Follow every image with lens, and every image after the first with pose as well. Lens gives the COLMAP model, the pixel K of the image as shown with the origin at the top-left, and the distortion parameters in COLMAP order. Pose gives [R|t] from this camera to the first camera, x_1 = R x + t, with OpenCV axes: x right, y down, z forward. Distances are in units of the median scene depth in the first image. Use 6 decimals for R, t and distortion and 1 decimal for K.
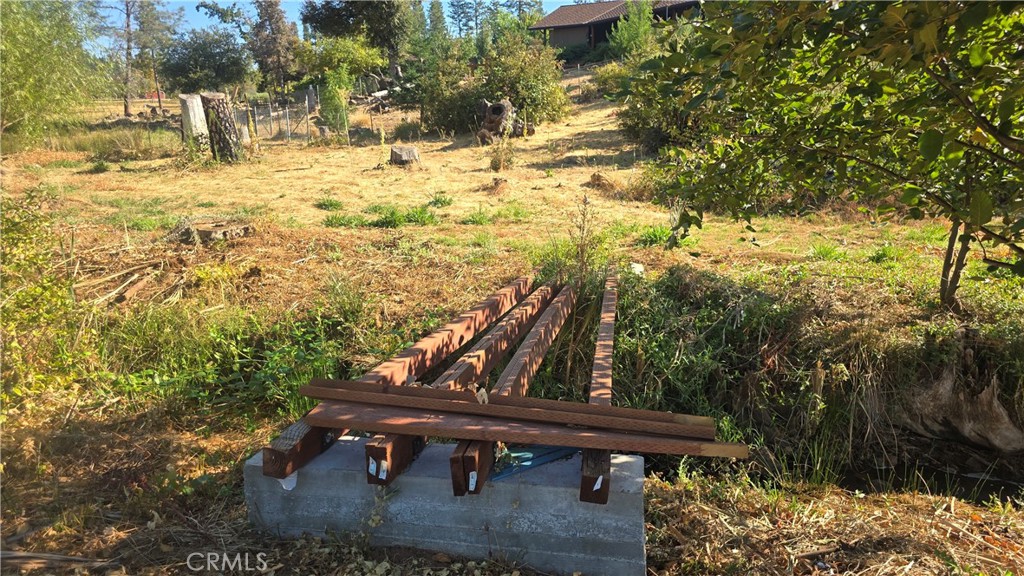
lens RADIAL K [[673.9, 0, 511.9], [0, 673.9, 287.6], [0, 0, 1]] dist [0.061192, -0.059467]
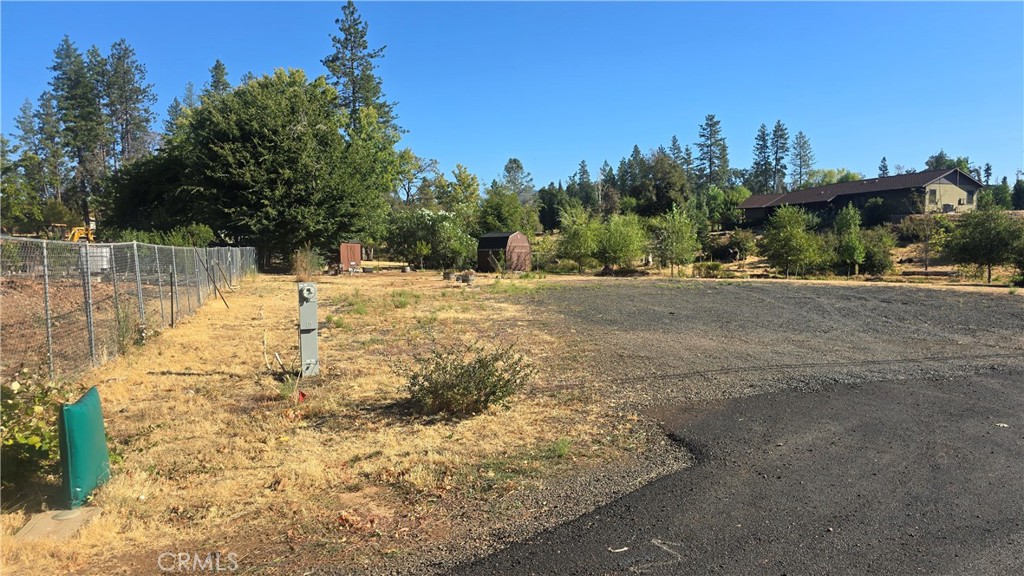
lens RADIAL K [[673.9, 0, 530.2], [0, 673.9, 307.8], [0, 0, 1]] dist [0.061192, -0.059467]
pose [[0.973658, 0.003616, -0.227987, -0.236543], [-0.036670, 0.989343, -0.140913, 0.504491], [0.225048, 0.145561, 0.963414, -2.360422]]
